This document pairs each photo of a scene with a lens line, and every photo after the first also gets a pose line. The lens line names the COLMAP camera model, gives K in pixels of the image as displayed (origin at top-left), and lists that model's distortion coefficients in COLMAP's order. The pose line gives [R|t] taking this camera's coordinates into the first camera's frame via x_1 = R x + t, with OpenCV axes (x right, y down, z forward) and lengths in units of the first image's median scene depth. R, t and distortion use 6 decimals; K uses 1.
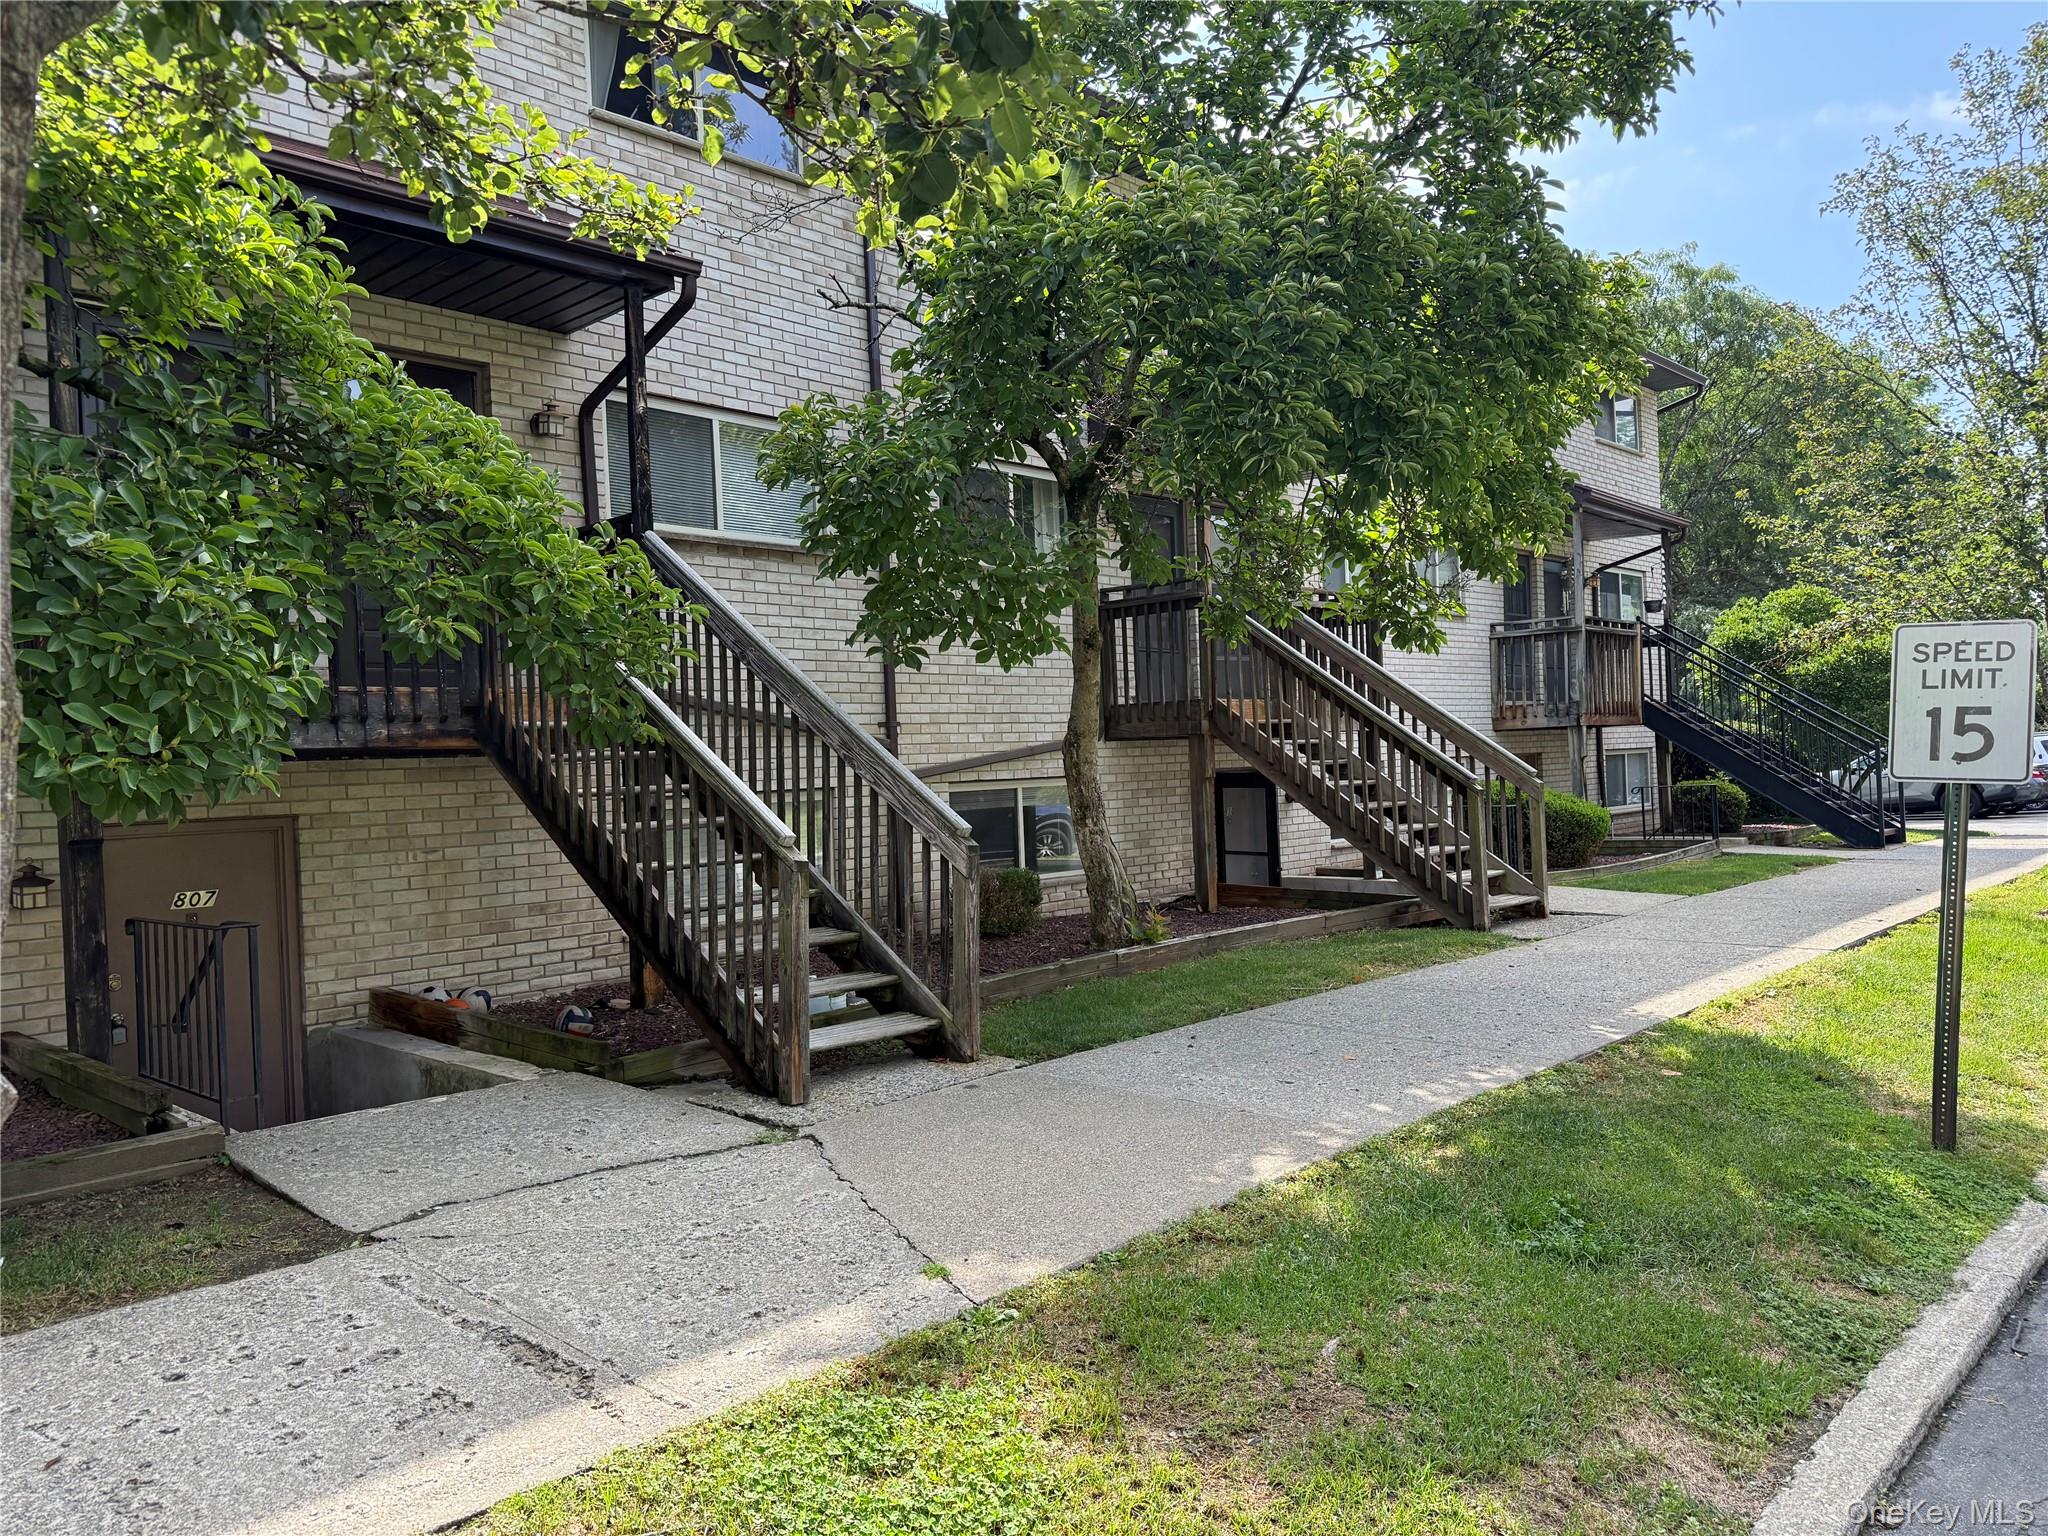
lens RADIAL K [[1448.8, 0, 1023.6], [0, 1448.8, 770.7], [0, 0, 1]] dist [0.003727, -0.000126]
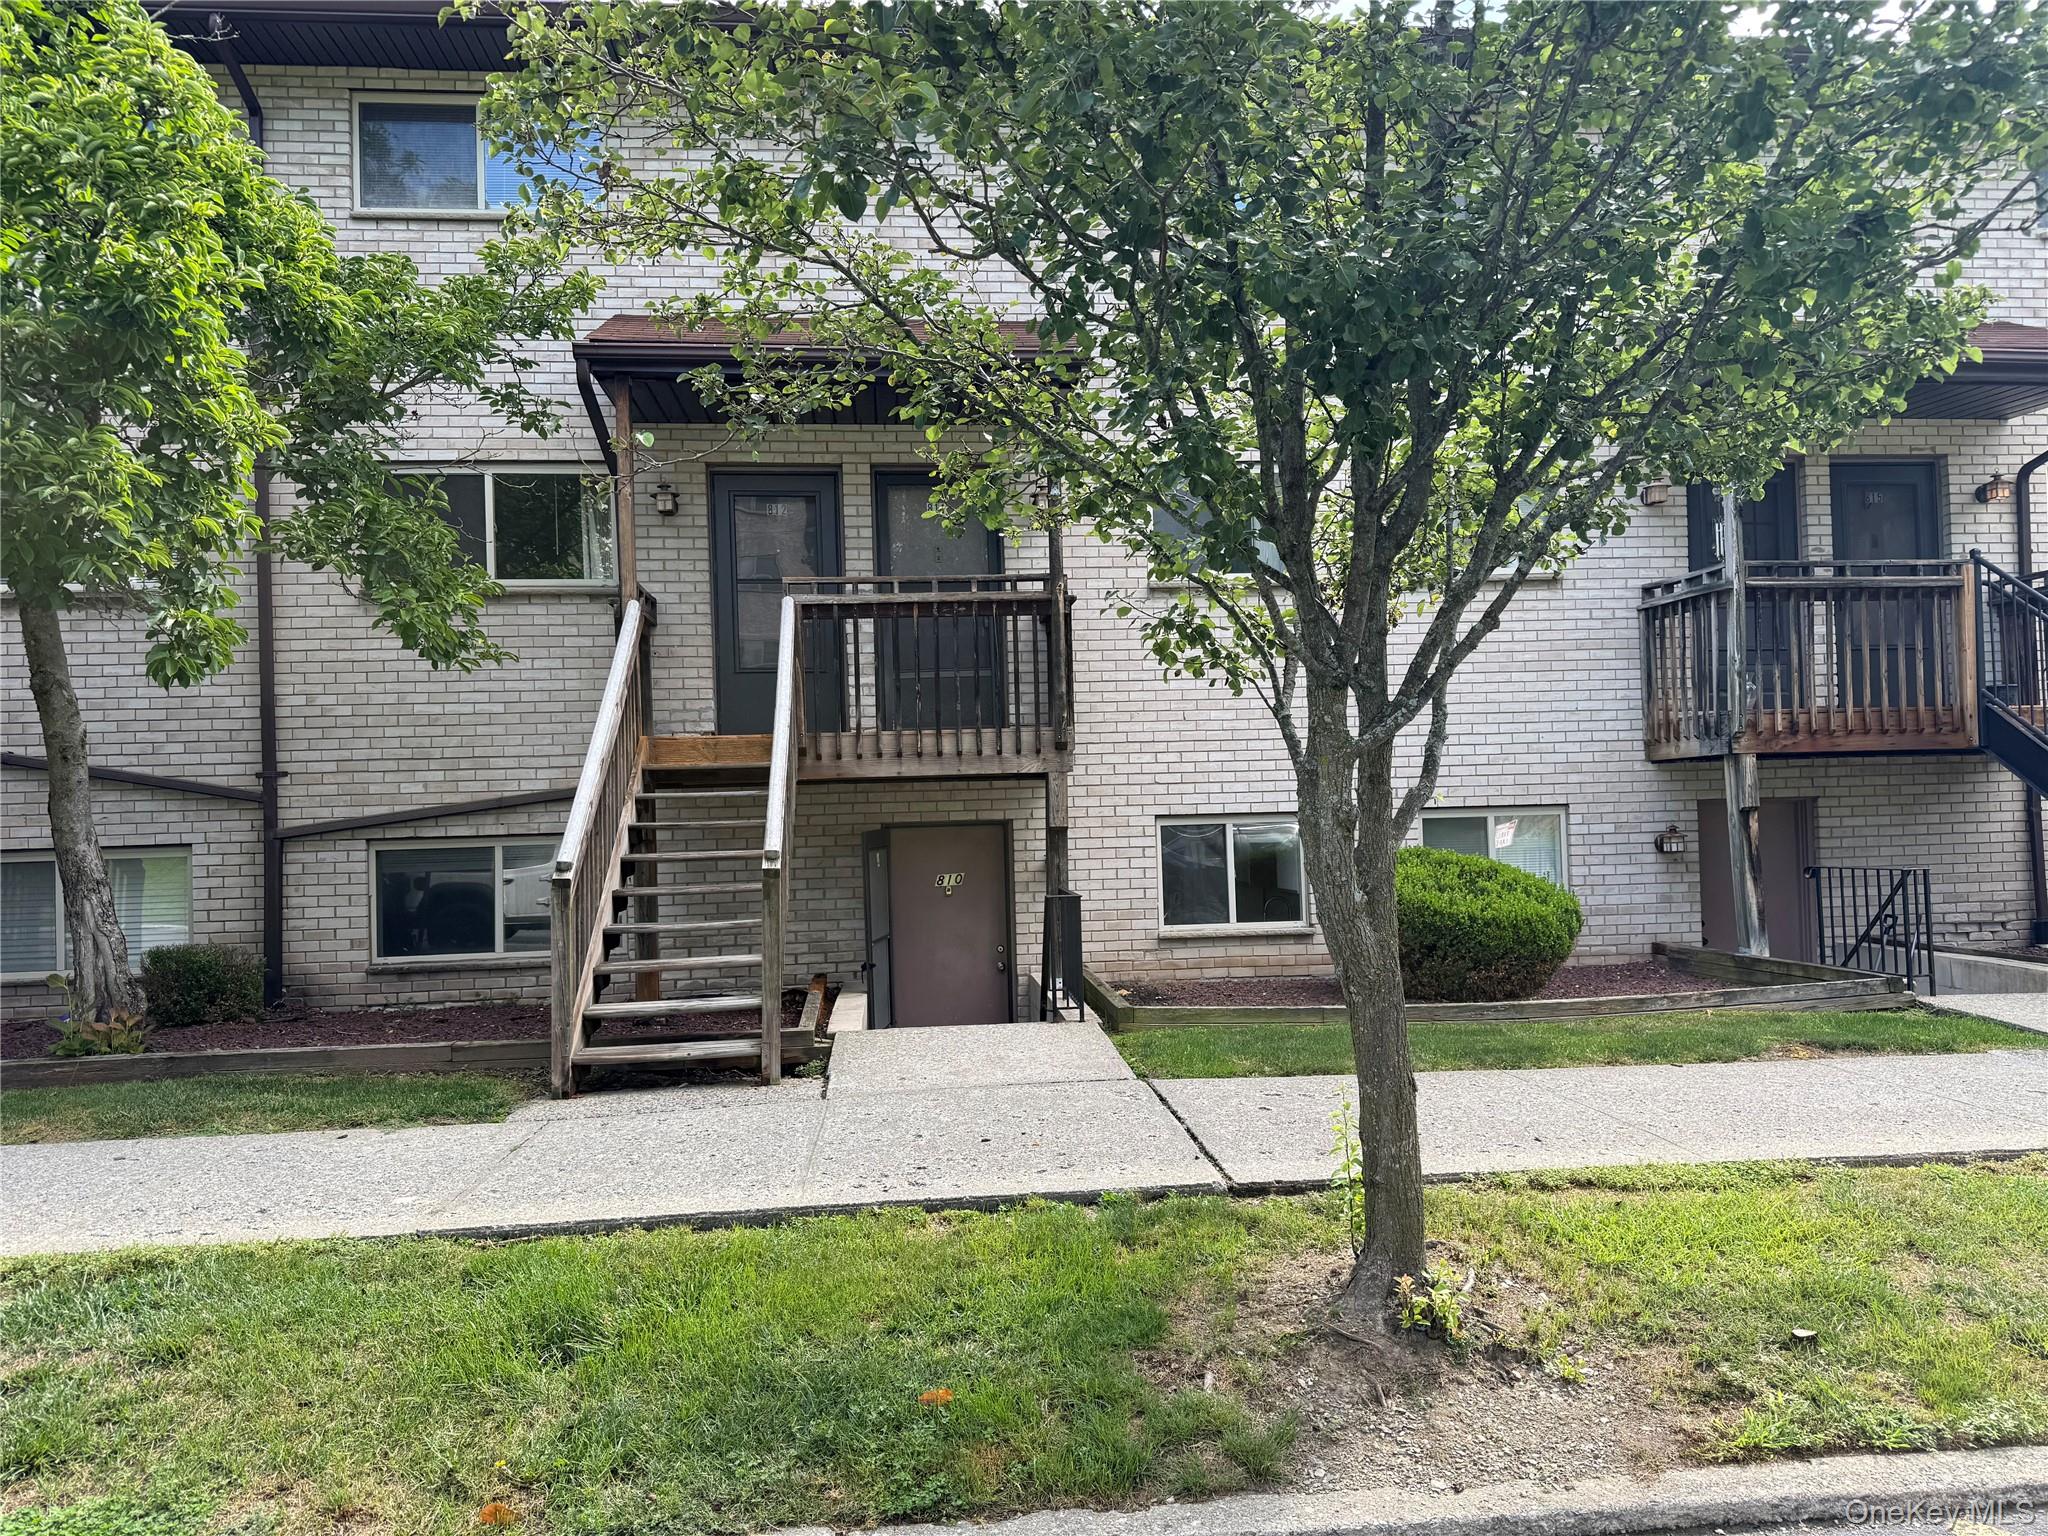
lens RADIAL K [[1448.8, 0, 1023.8], [0, 1448.8, 768.8], [0, 0, 1]] dist [0.003727, -0.000126]
pose [[0.767845, -0.013297, -0.640497, 0.532593], [-0.003455, 0.999684, -0.024896, -0.009084], [0.640626, 0.021329, 0.767557, 0.376932]]
